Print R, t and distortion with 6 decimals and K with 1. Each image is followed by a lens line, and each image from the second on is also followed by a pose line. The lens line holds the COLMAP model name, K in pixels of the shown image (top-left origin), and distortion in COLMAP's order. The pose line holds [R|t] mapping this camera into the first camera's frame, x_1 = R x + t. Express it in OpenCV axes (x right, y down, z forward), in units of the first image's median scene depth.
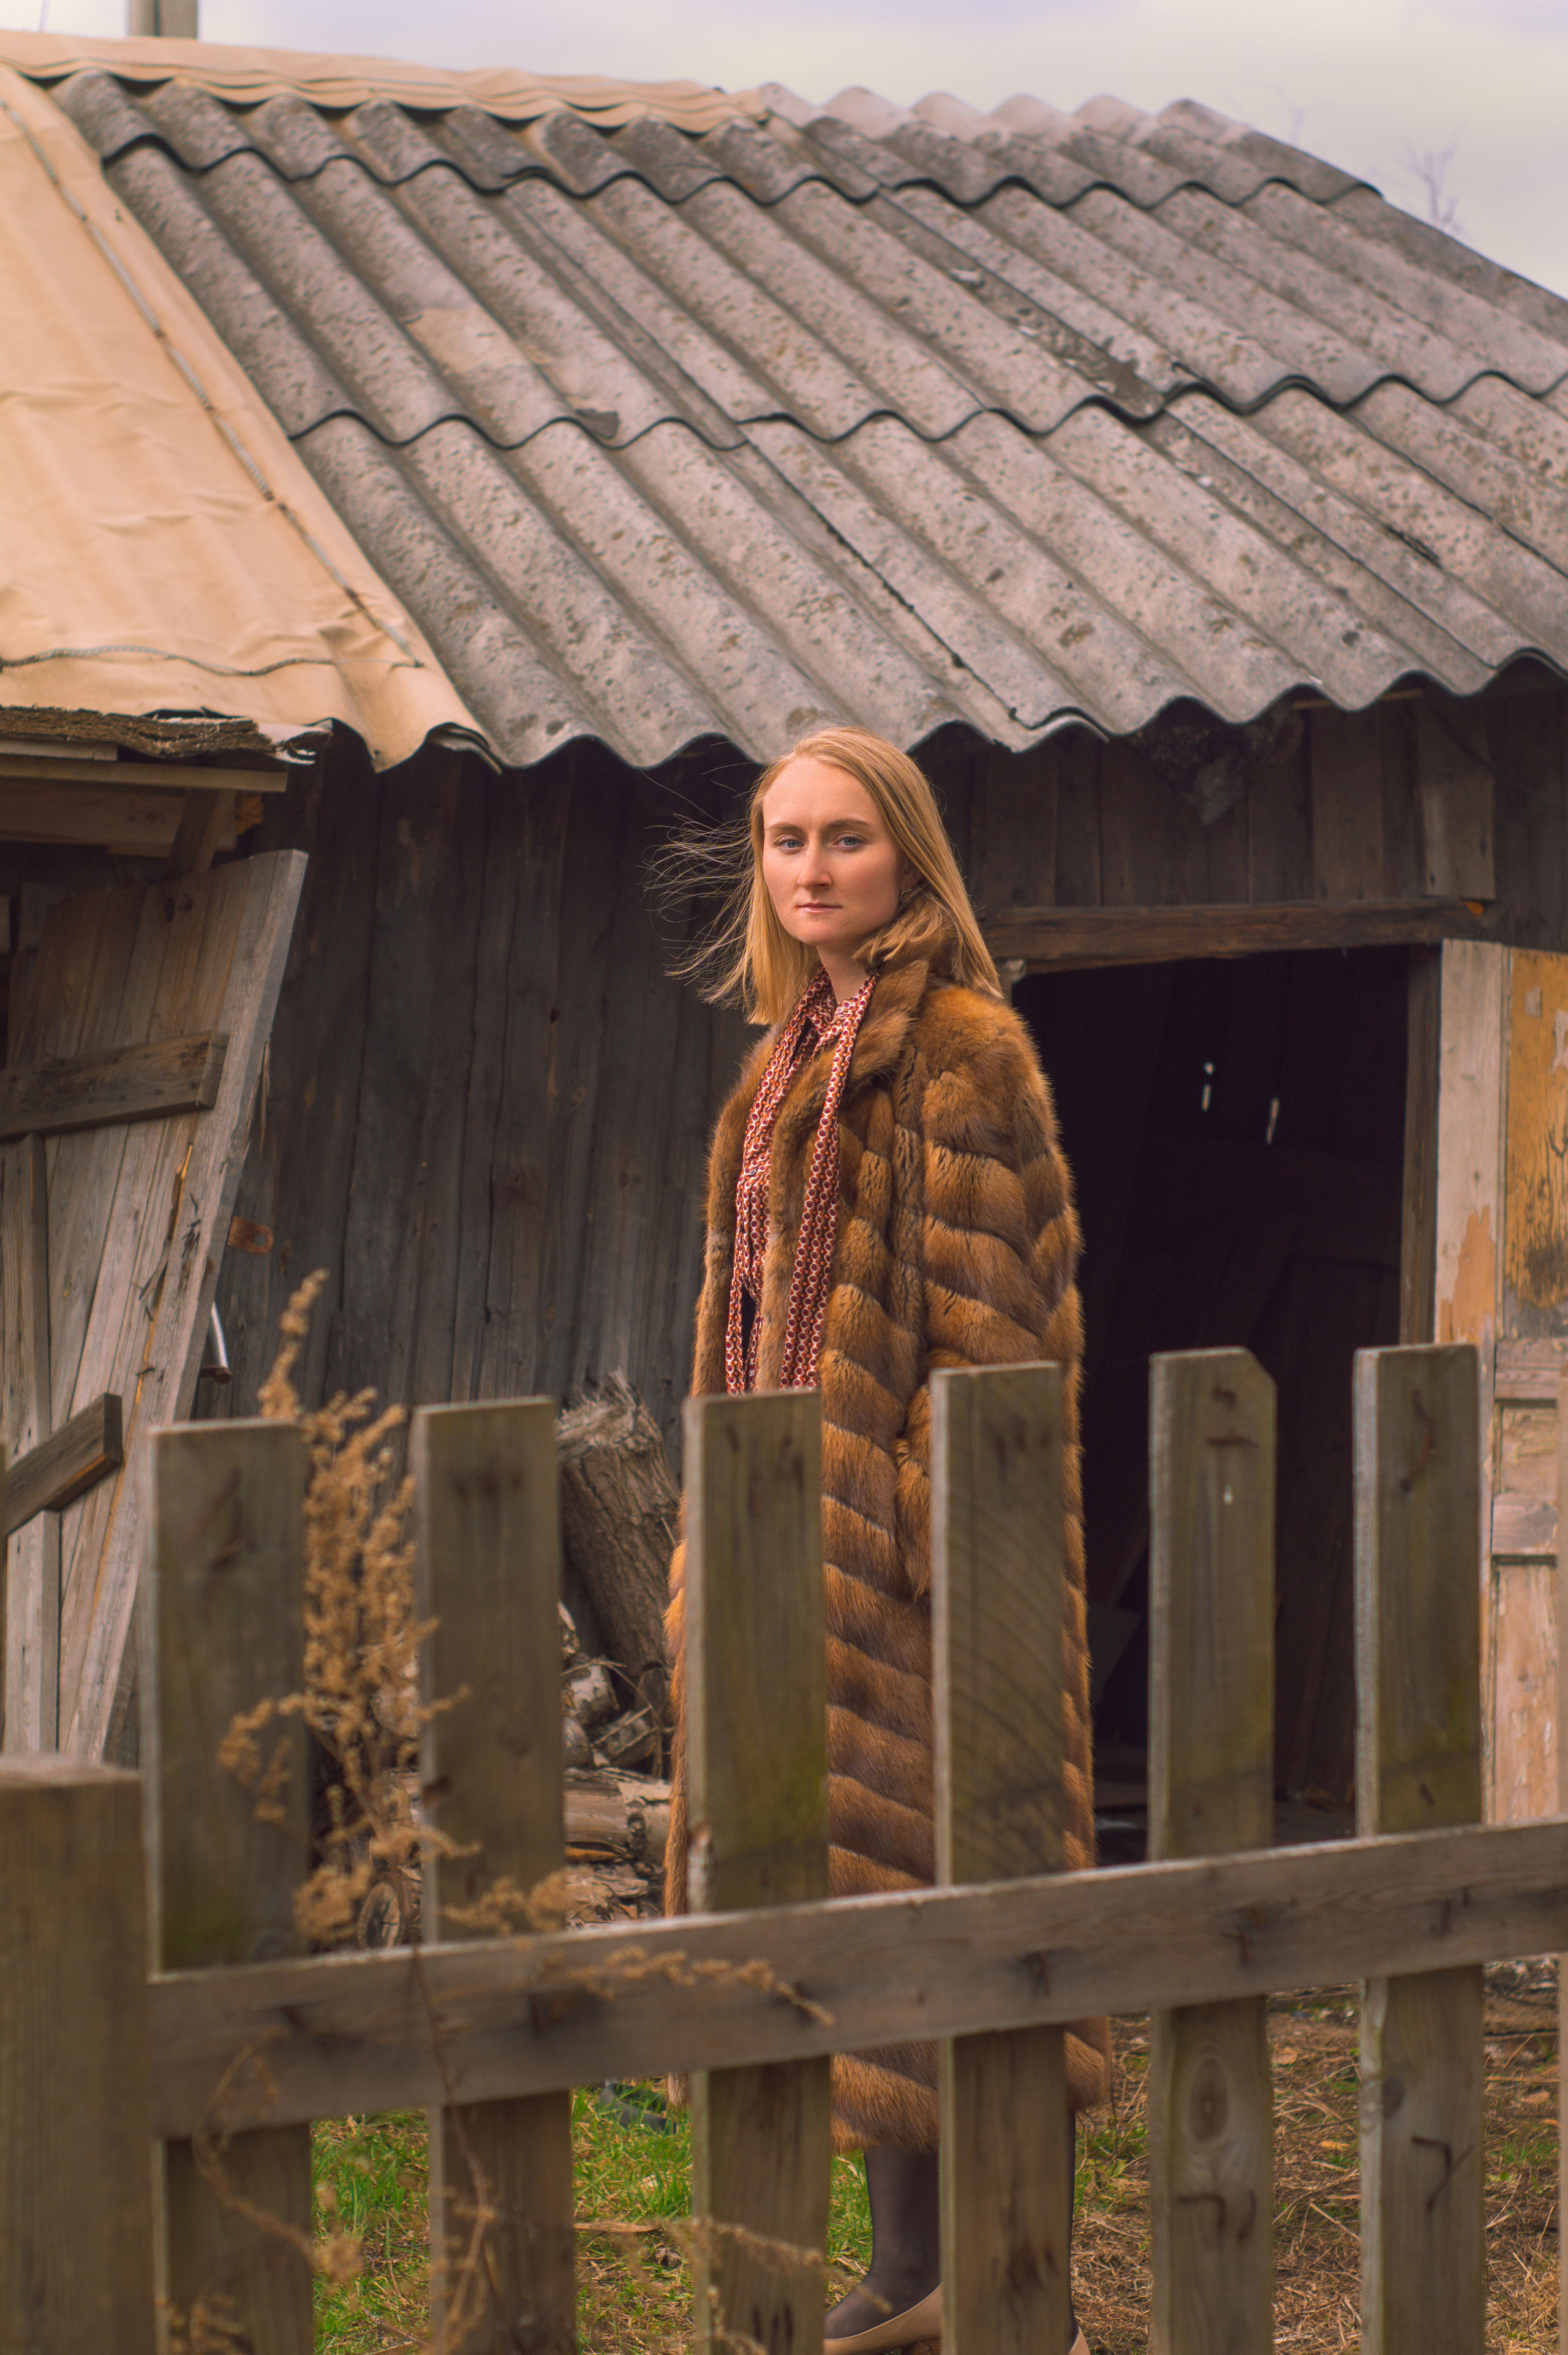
lens RADIAL K [[4982.2, 0, 784.0], [0, 4982.2, 1177.5], [0, 0, 1]] dist [-0.365561, 2.762823]
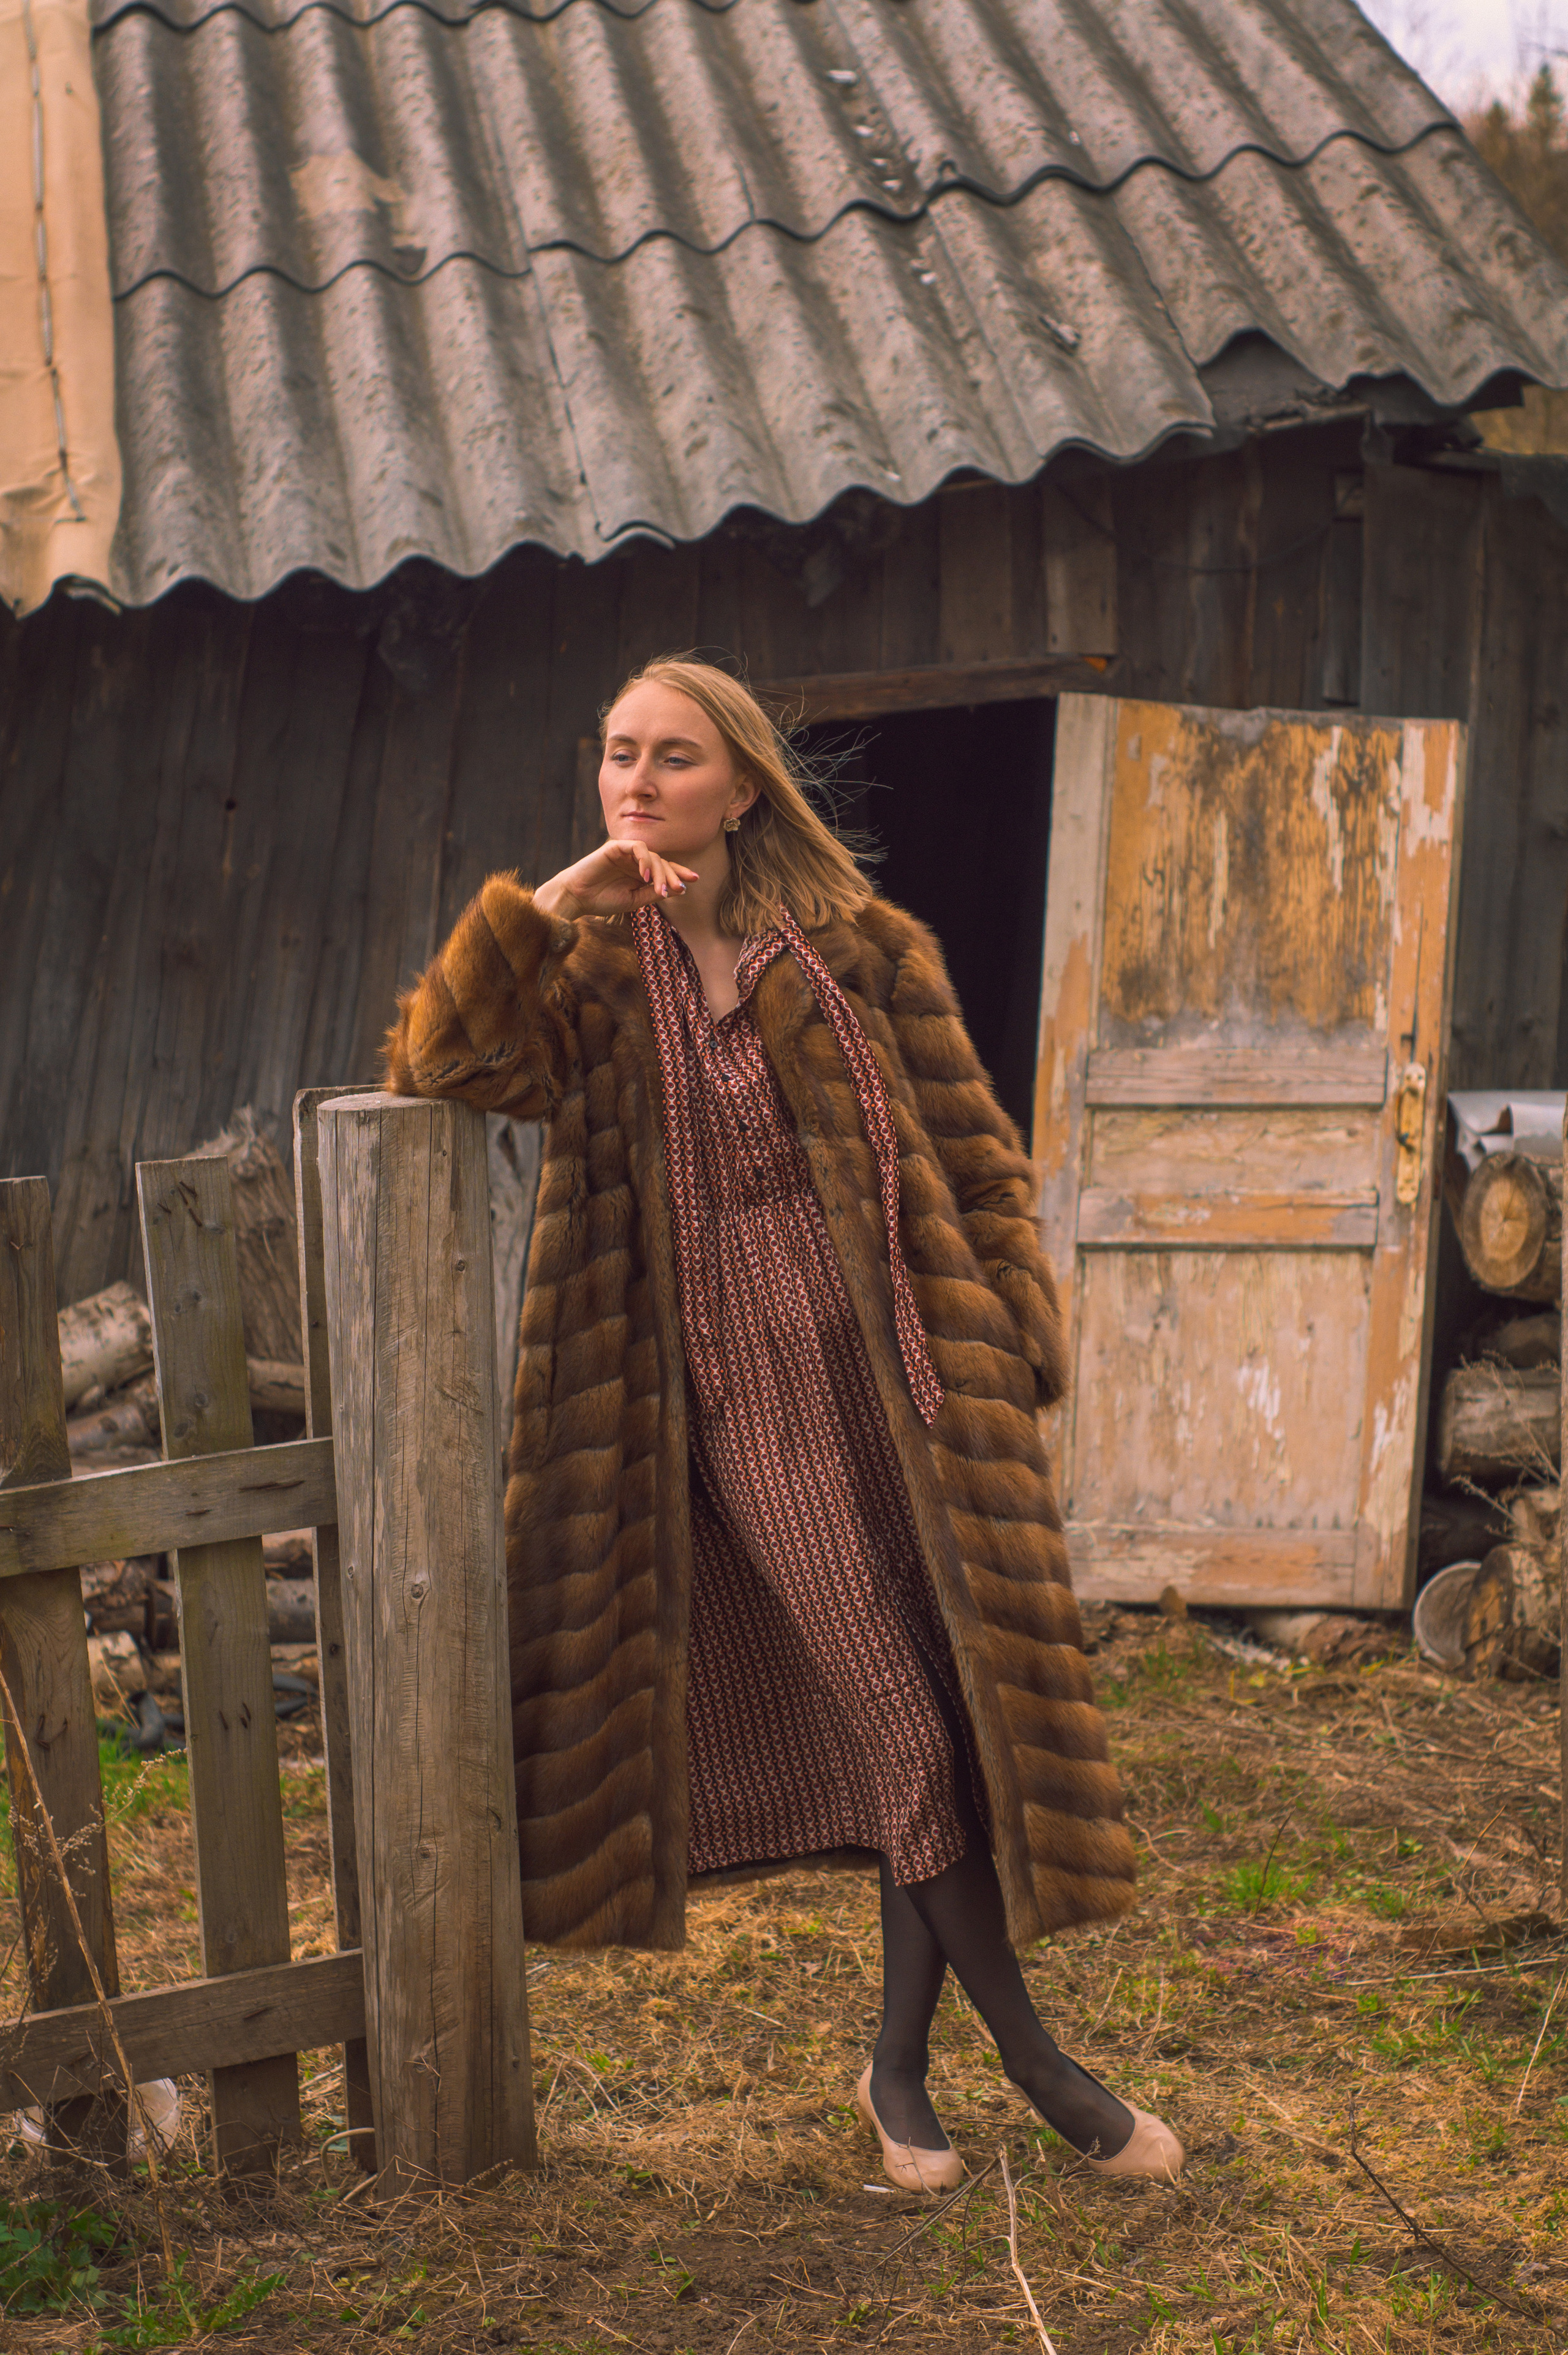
lens RADIAL K [[4982.2, 0, 784.0], [0, 4982.2, 1177.5], [0, 0, 1]] dist [-0.365561, 2.762823]
pose [[0.973435, -0.020014, -0.228089, 0.335220], [0.039112, 0.996066, 0.079518, -0.031487], [0.225600, -0.086327, 0.970388, -0.116968]]
